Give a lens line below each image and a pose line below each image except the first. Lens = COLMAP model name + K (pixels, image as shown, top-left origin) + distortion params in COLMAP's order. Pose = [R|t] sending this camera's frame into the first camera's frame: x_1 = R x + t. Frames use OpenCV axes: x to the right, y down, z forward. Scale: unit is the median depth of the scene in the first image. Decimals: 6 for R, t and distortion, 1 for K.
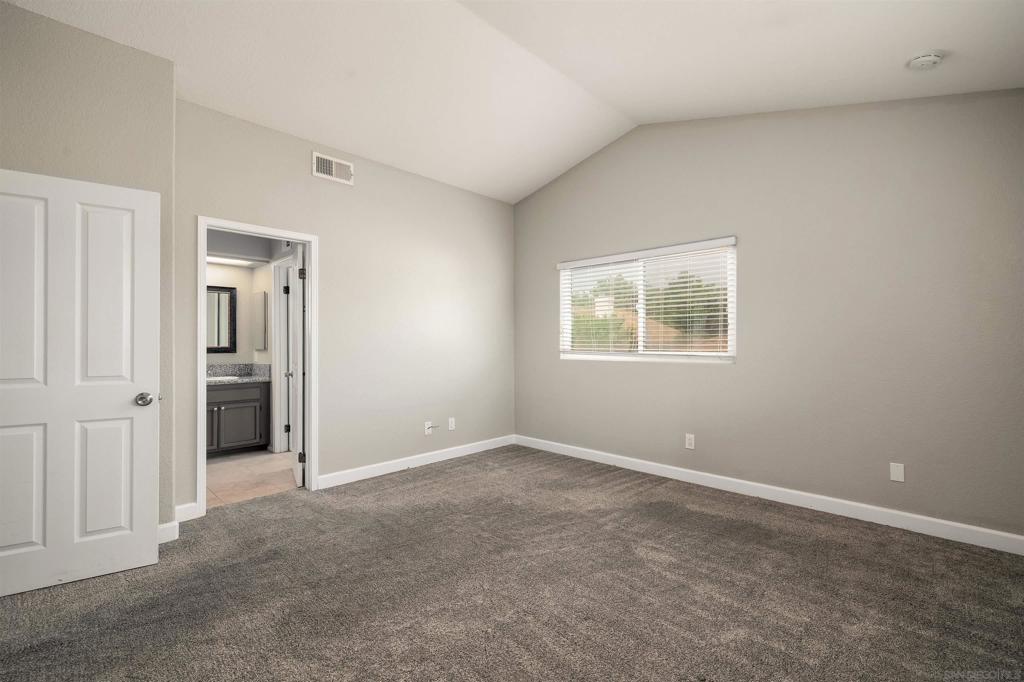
lens RADIAL K [[436.6, 0, 512.0], [0, 436.6, 341.0], [0, 0, 1]] dist [0.000947, 0.000322]
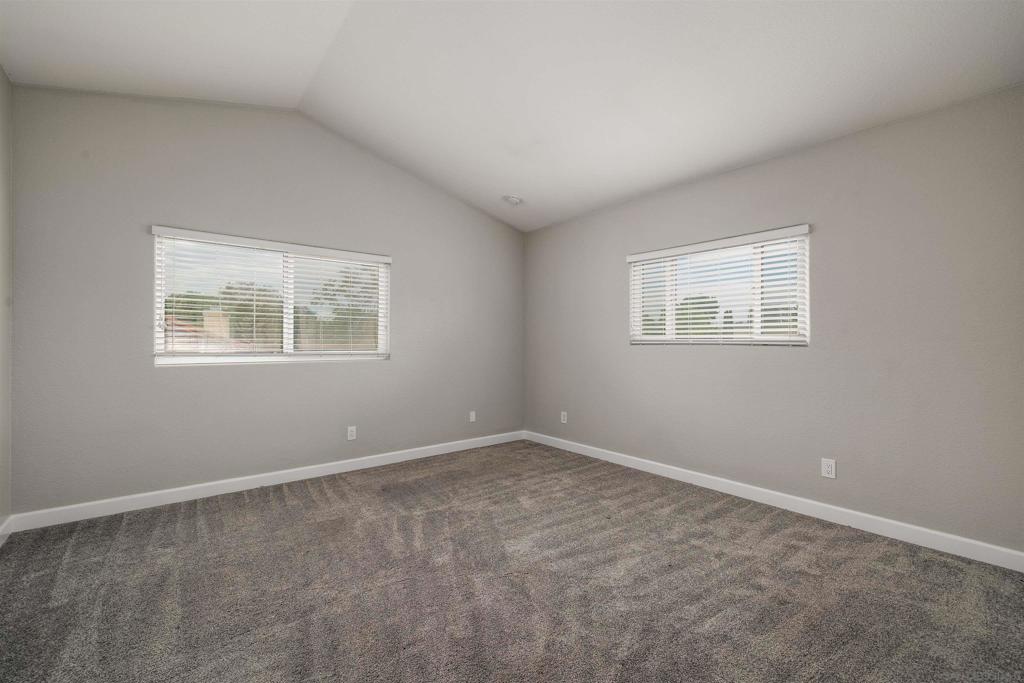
lens RADIAL K [[436.6, 0, 512.0], [0, 436.6, 341.5], [0, 0, 1]] dist [0.000947, 0.000322]
pose [[0.129748, -0.001795, 0.991545, -0.647855], [-0.010591, 0.999939, 0.003196, -0.005678], [-0.991490, -0.010916, 0.129721, 0.489787]]
